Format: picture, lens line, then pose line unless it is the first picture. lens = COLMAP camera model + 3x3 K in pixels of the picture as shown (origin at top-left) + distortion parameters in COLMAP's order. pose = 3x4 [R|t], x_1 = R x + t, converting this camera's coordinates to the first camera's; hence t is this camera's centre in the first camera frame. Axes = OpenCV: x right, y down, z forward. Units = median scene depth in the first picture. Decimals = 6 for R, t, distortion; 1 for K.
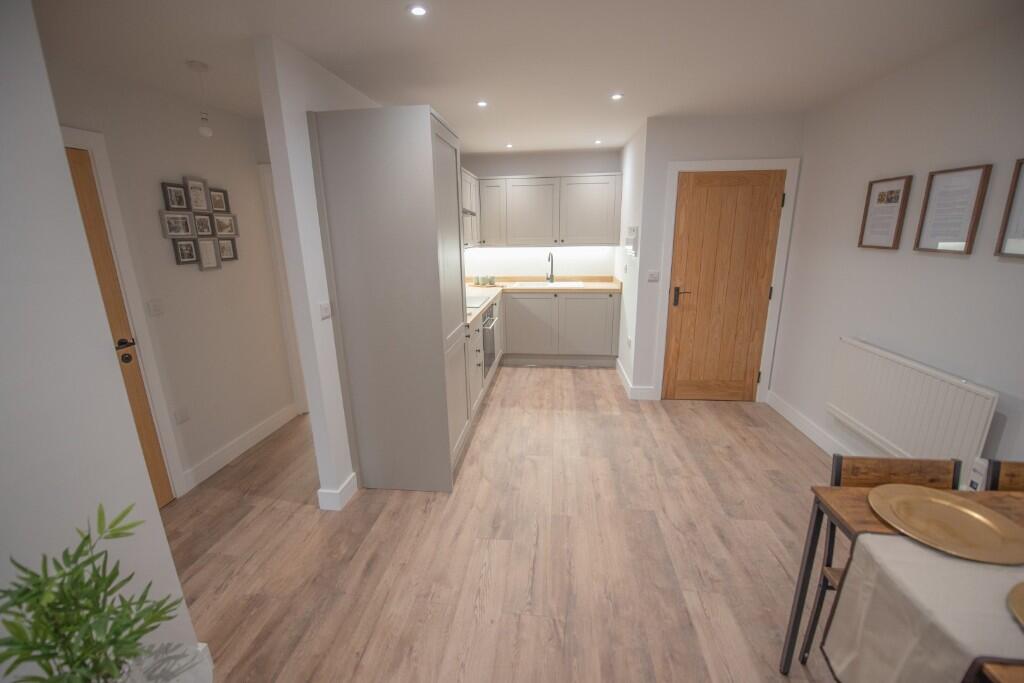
lens RADIAL K [[406.3, 0, 511.0], [0, 406.3, 338.2], [0, 0, 1]] dist [-0.019685, 0.000039]
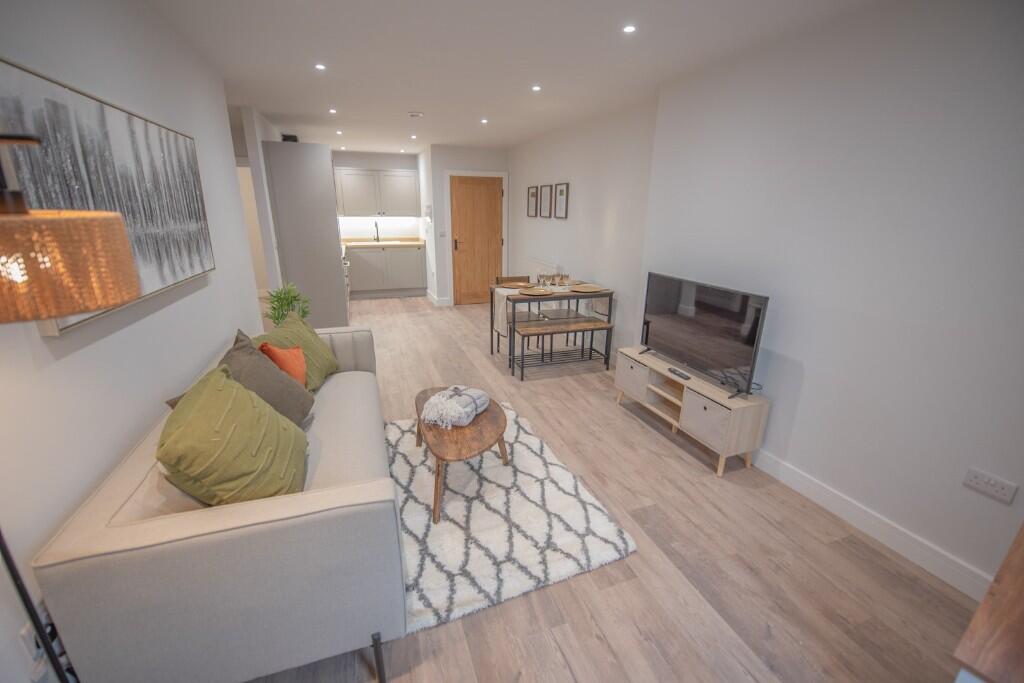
lens RADIAL K [[423.9, 0, 506.6], [0, 423.9, 342.2], [0, 0, 1]] dist [-0.000585, -0.000011]
pose [[0.898212, -0.107634, 0.426180, -0.195953], [0.087664, 0.993944, 0.066265, 0.181598], [-0.430732, -0.022159, 0.902208, -0.661838]]
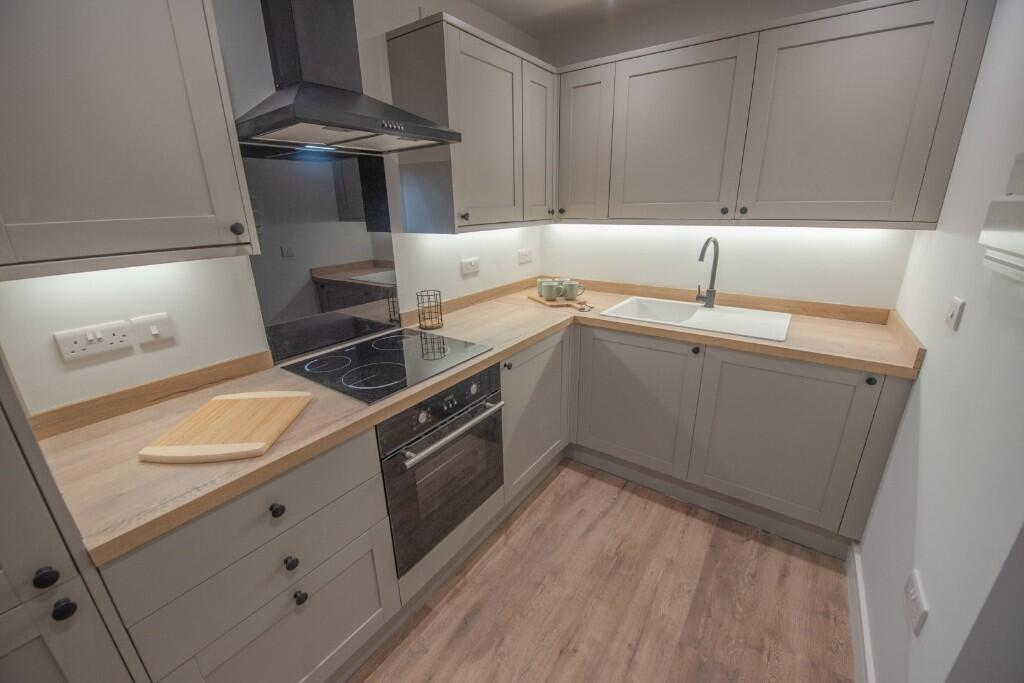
lens RADIAL K [[406.3, 0, 511.0], [0, 406.3, 338.2], [0, 0, 1]] dist [-0.019685, 0.000039]
pose [[0.876069, 0.151635, -0.457722, 0.133722], [-0.115372, 0.987612, 0.106358, -0.141395], [0.468180, -0.040369, 0.882711, 0.580443]]
